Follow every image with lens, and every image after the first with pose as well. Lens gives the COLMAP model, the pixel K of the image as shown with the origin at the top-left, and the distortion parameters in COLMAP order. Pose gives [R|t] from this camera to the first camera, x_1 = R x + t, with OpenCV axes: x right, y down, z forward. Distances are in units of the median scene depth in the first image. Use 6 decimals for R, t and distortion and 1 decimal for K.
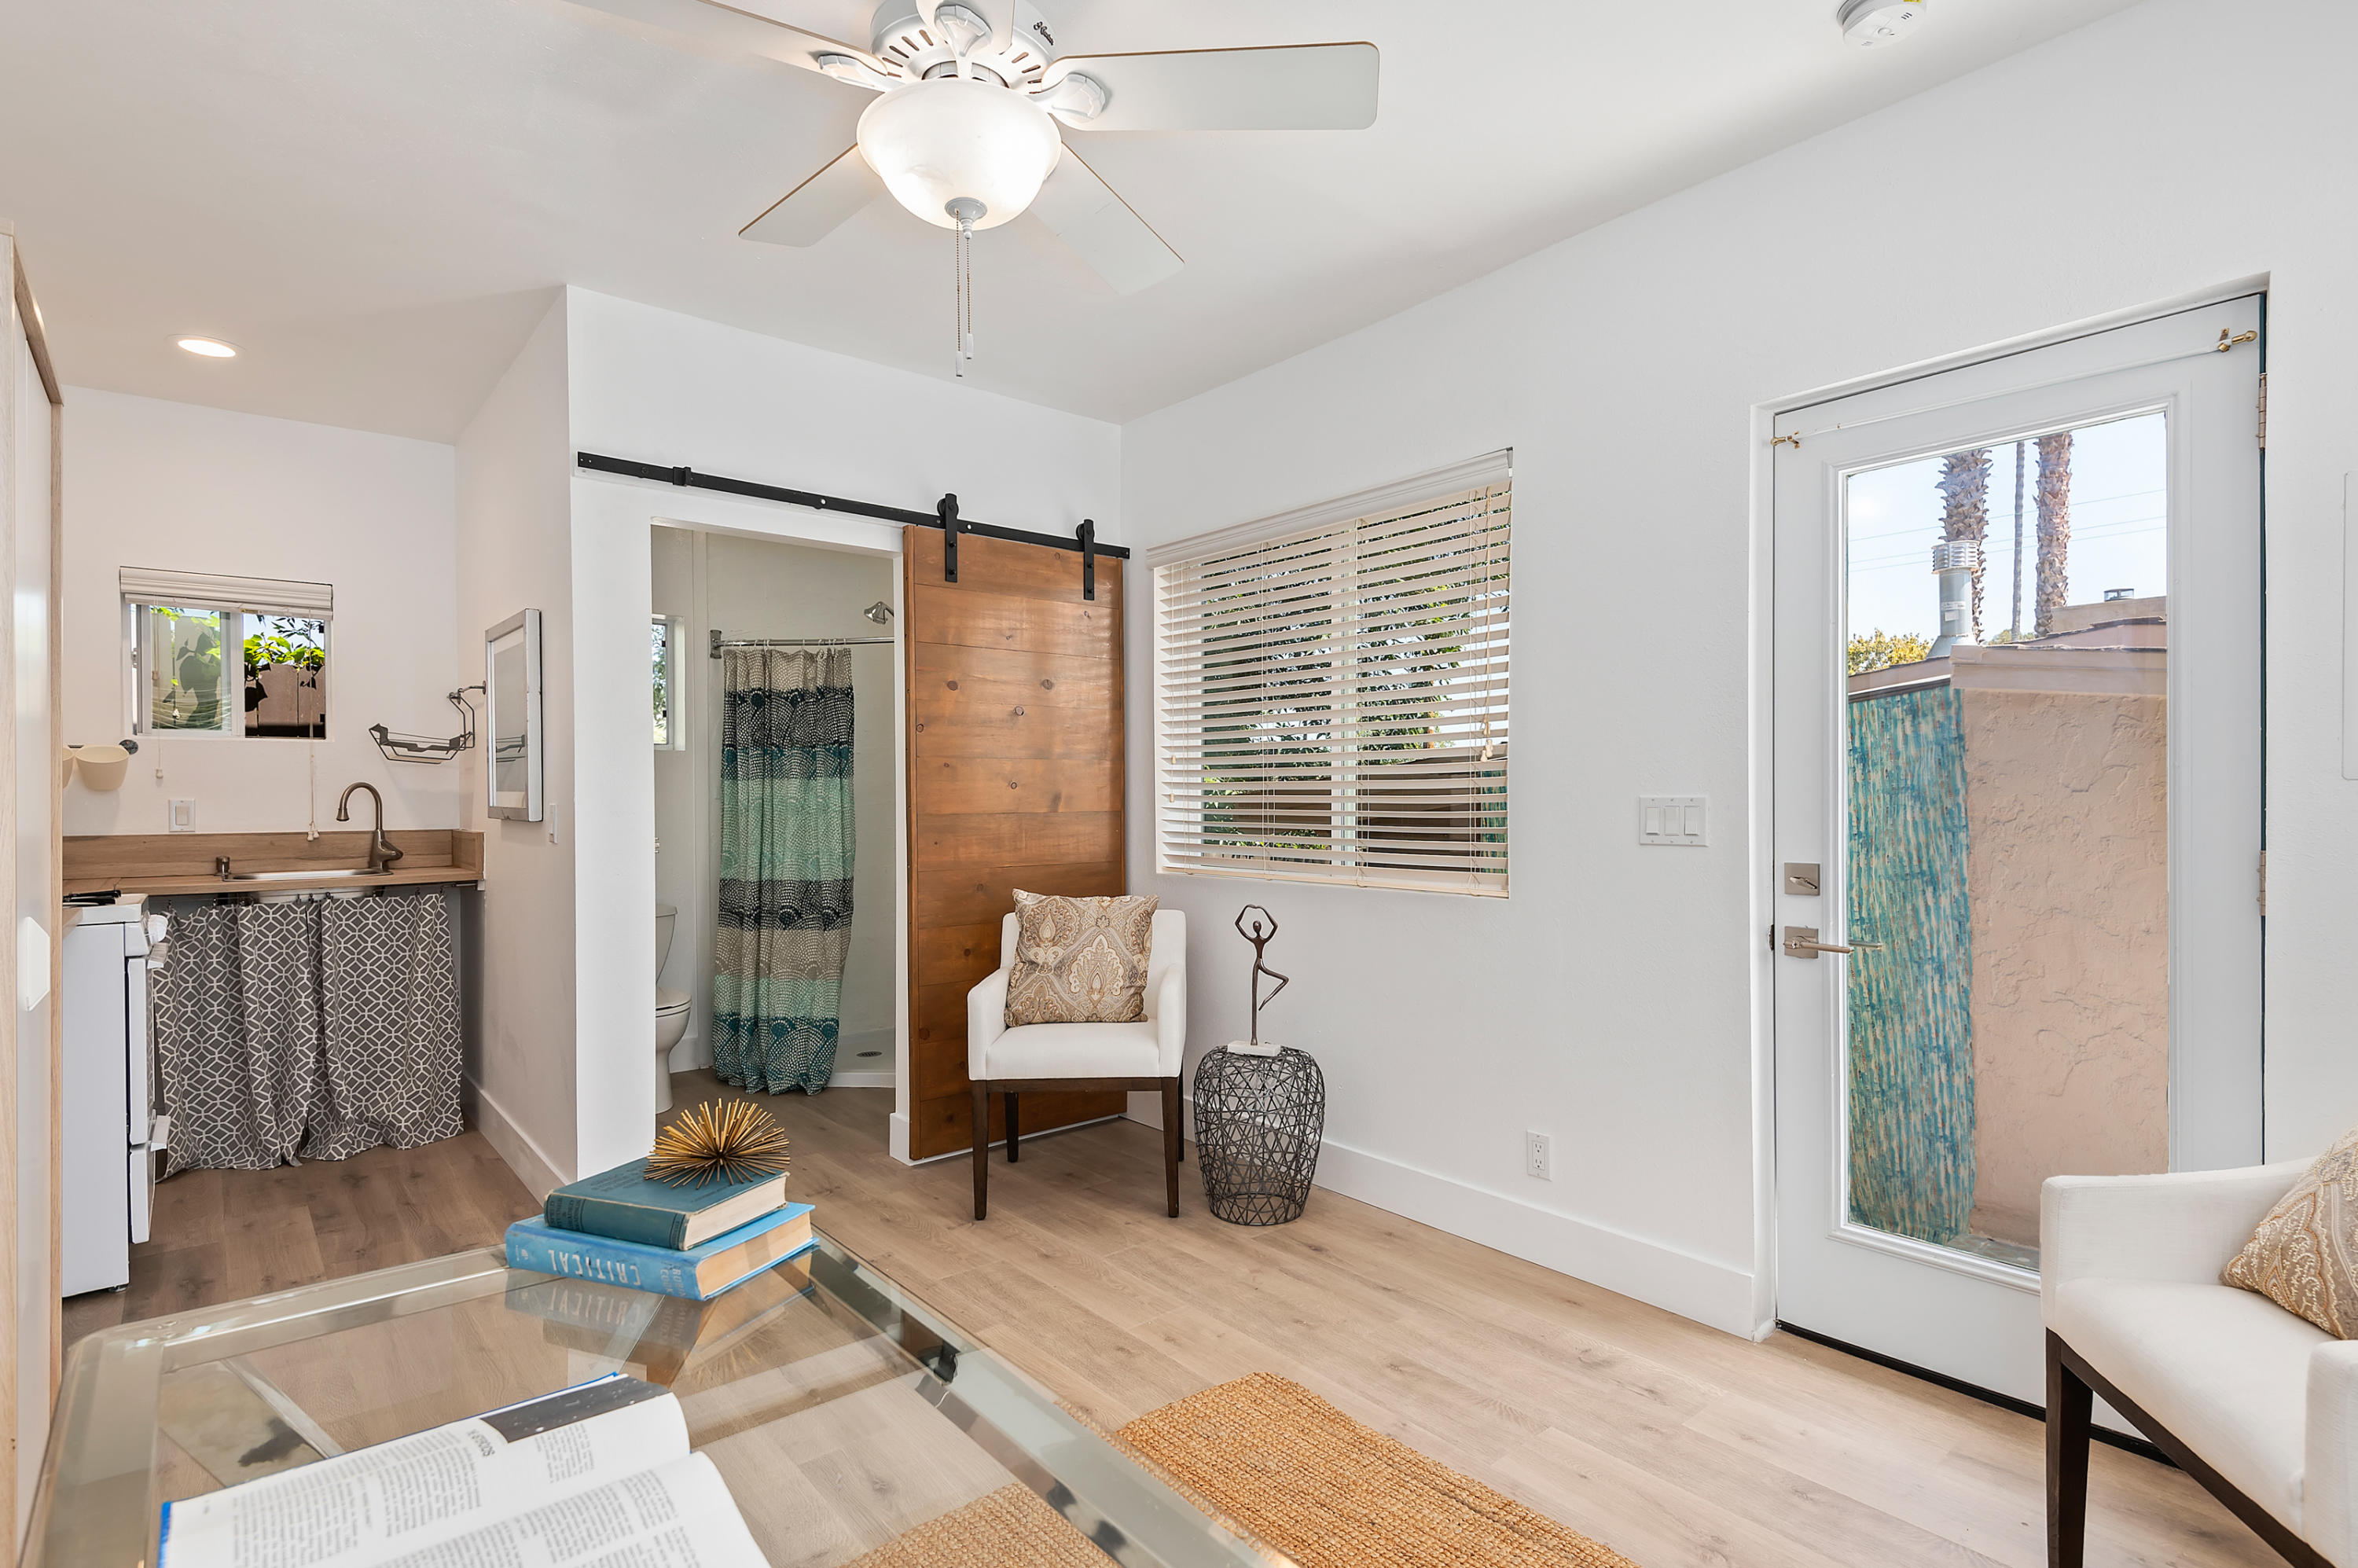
lens RADIAL K [[1165.5, 0, 1179.0], [0, 1165.5, 784.0], [0, 0, 1]] dist [0.000414, -0.000054]
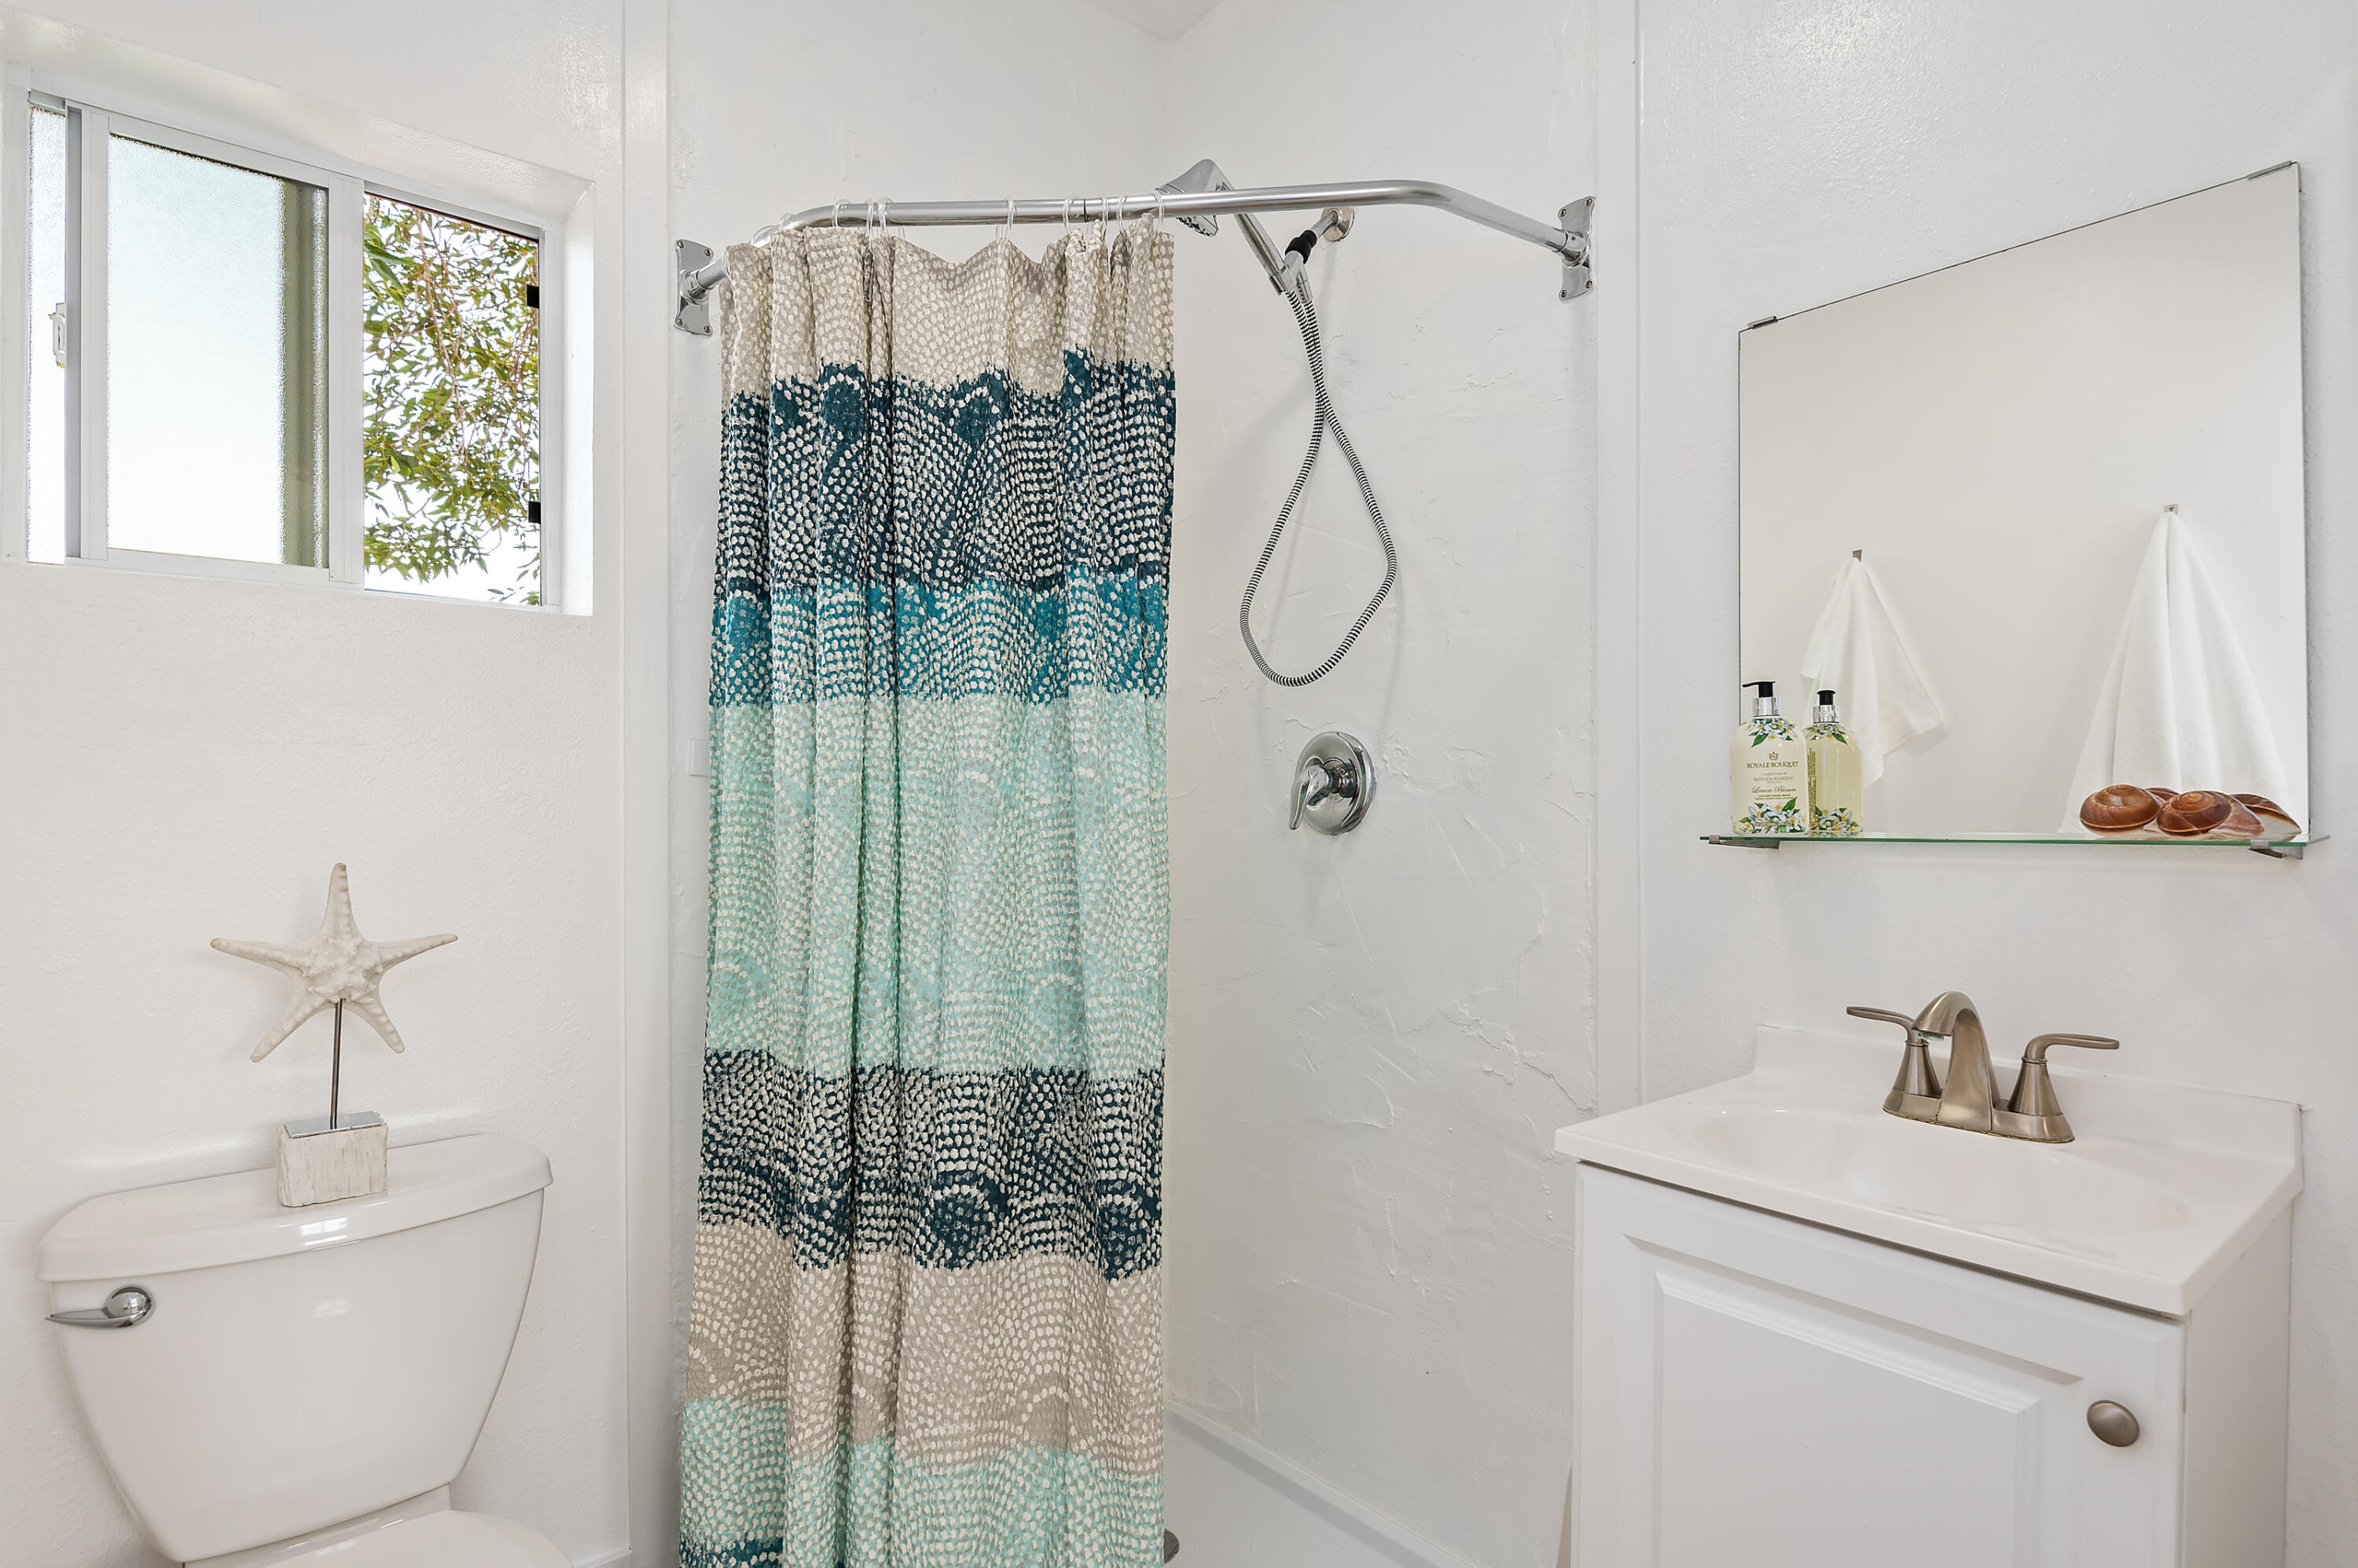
lens RADIAL K [[1278.3, 0, 1179.0], [0, 1278.3, 784.0], [0, 0, 1]] dist [0.001962, 0.000016]
pose [[0.999876, 0.004936, -0.014949, -0.278585], [-0.004972, 0.999985, -0.002400, 0.016832], [0.014937, 0.002474, 0.999885, 0.700755]]
